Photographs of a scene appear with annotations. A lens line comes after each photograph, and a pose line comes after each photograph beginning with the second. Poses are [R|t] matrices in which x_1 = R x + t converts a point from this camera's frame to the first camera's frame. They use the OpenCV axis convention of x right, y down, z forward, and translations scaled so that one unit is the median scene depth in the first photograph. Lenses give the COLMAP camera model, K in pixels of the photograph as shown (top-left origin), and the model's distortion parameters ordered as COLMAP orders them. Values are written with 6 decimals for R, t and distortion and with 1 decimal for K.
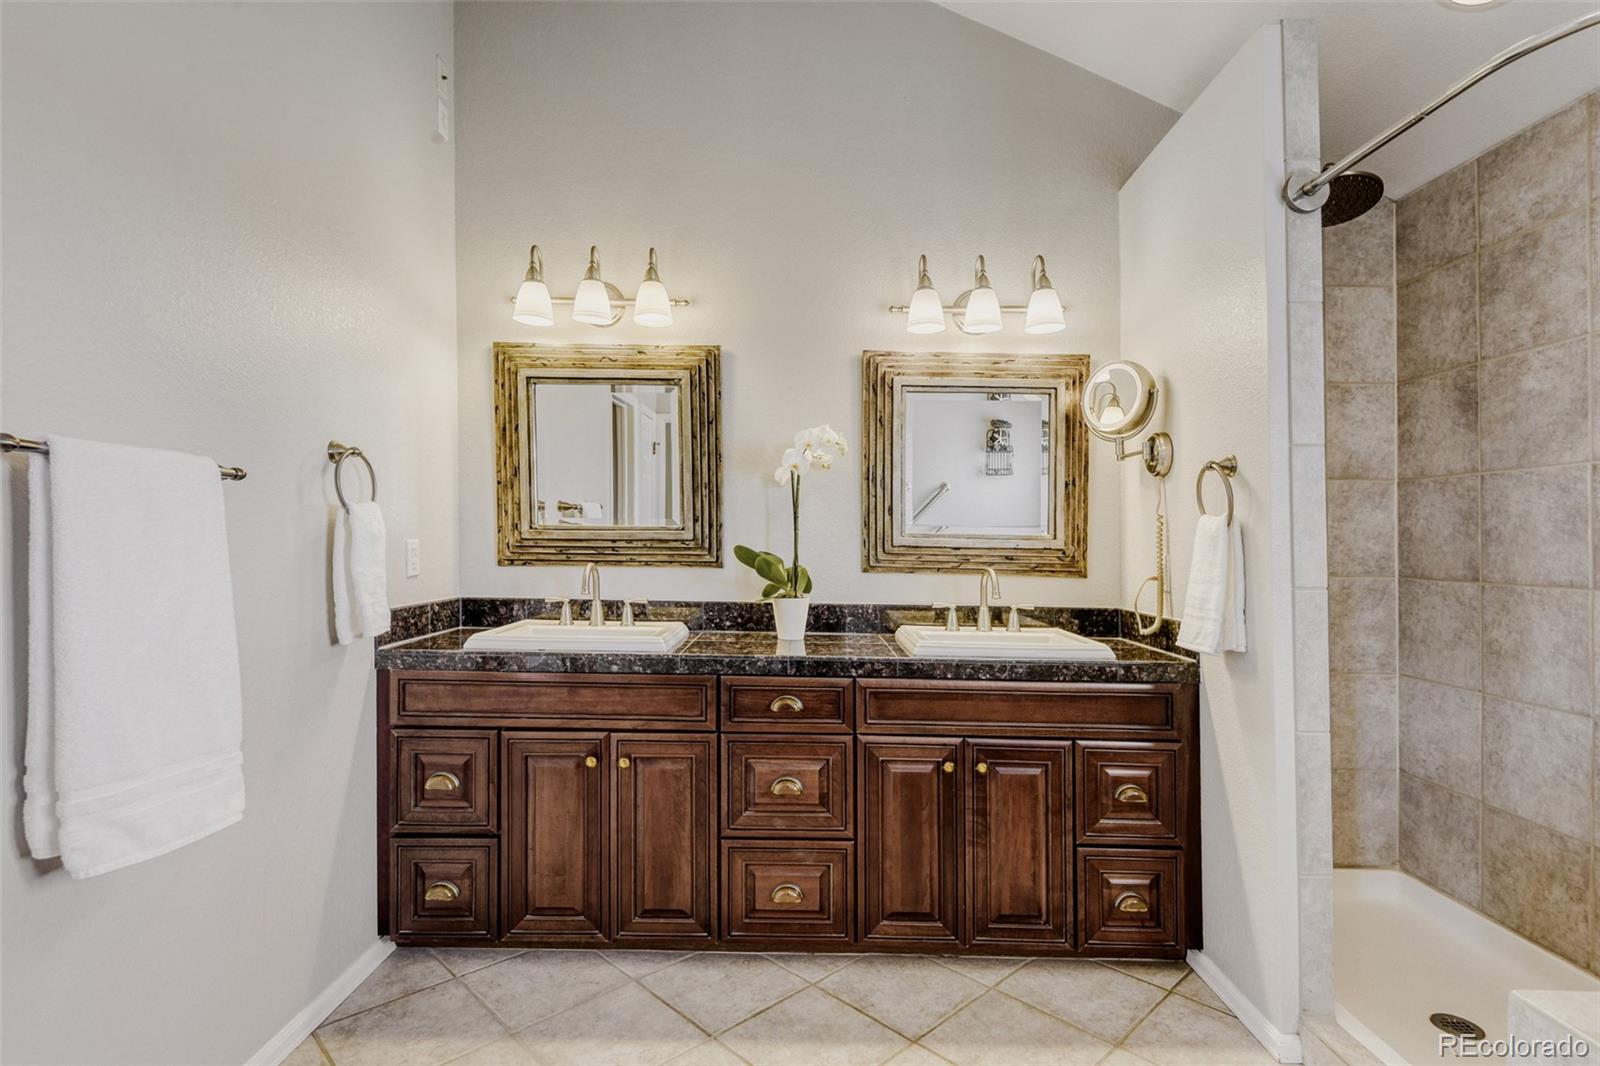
lens RADIAL K [[789.8, 0, 784.1], [0, 789.8, 532.0], [0, 0, 1]] dist [0.021179, -0.015595]
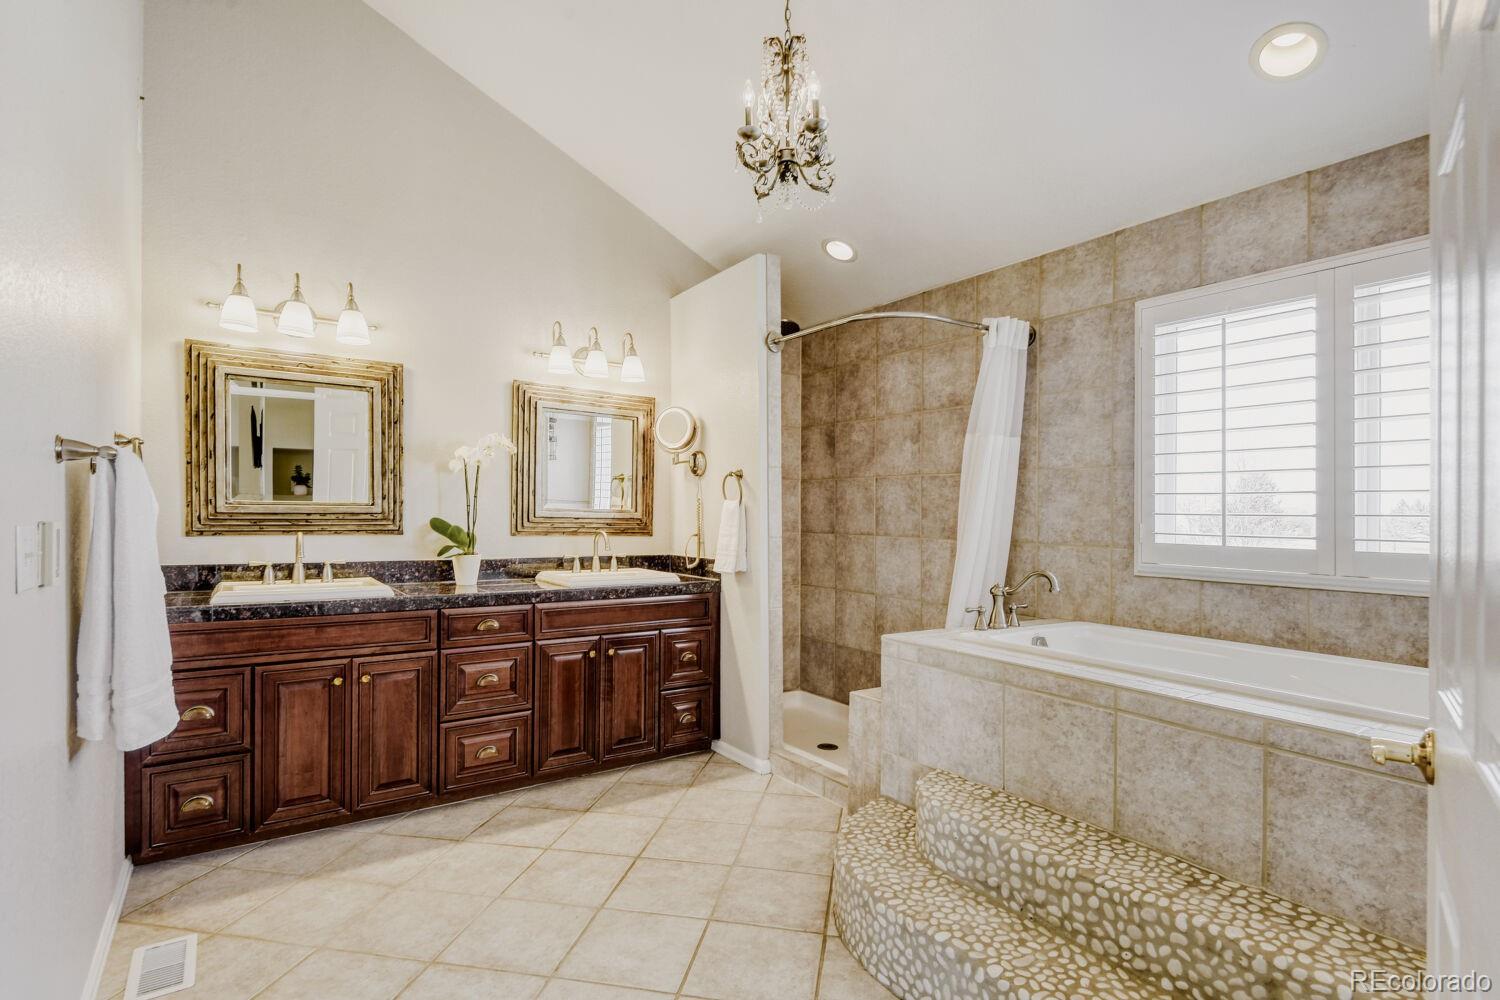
lens RADIAL K [[740.4, 0, 749.4], [0, 740.4, 503.4], [0, 0, 1]] dist [0.021179, -0.015595]
pose [[0.813096, 0.005569, 0.582103, -0.406392], [-0.008169, 0.999965, 0.001845, -0.015822], [-0.582073, -0.006255, 0.813113, -0.410620]]
